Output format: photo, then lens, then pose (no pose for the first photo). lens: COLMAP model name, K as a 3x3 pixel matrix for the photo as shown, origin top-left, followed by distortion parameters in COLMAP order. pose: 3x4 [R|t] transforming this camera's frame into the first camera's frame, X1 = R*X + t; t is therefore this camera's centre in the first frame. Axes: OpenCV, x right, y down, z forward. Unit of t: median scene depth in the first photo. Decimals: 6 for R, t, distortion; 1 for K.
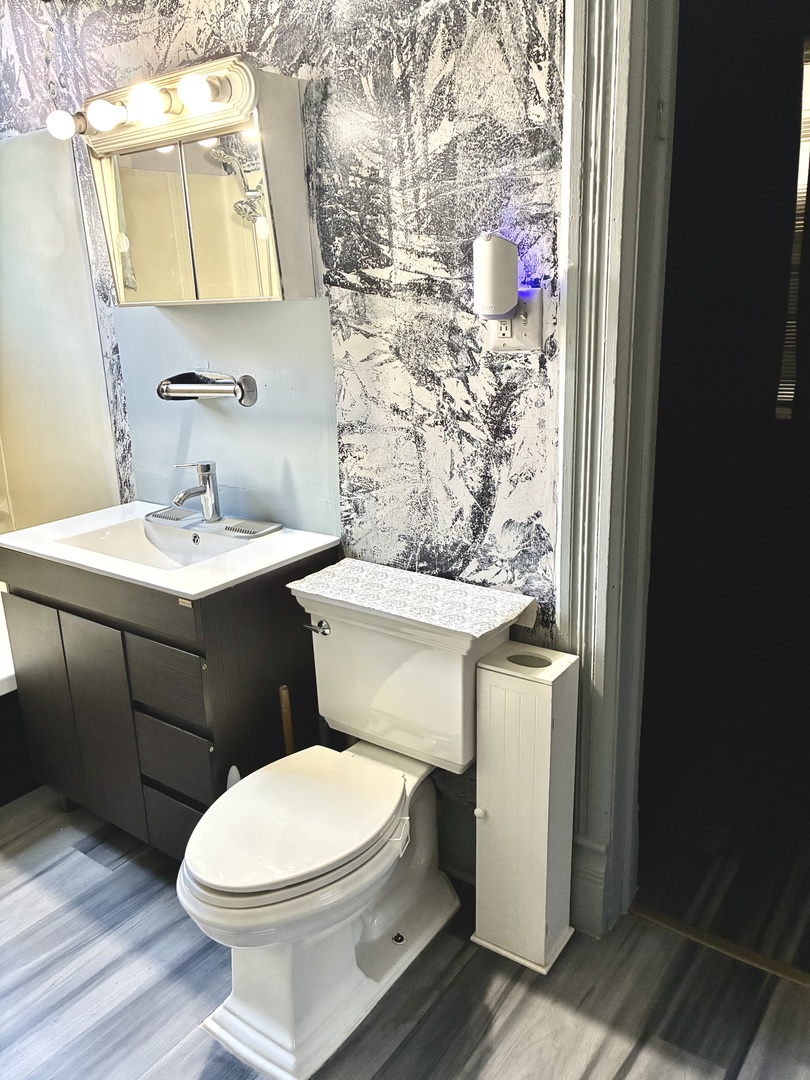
lens RADIAL K [[811.6, 0, 405.0], [0, 811.6, 540.0], [0, 0, 1]] dist [0.002931, -0.032820]
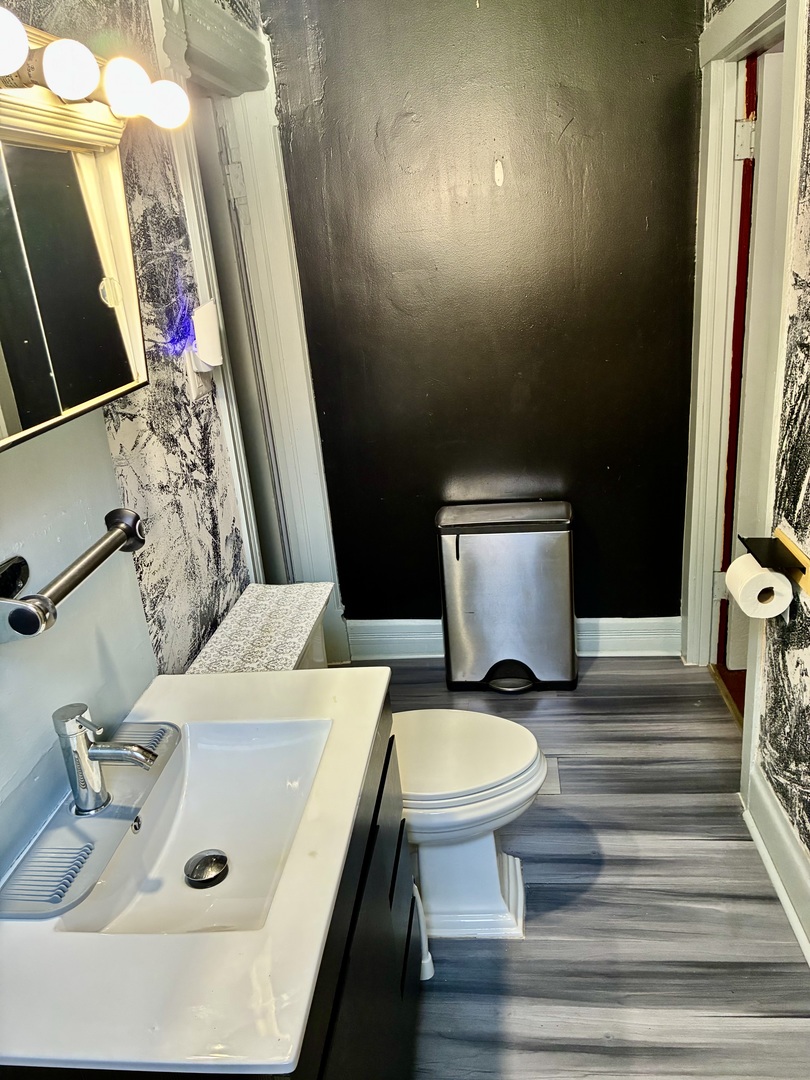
lens RADIAL K [[811.6, 0, 405.0], [0, 811.6, 540.0], [0, 0, 1]] dist [0.002931, -0.032820]
pose [[-0.486675, -0.227535, 0.843431, -1.005266], [0.353367, 0.831696, 0.428269, -0.439025], [-0.798924, 0.506468, -0.324362, 1.193562]]
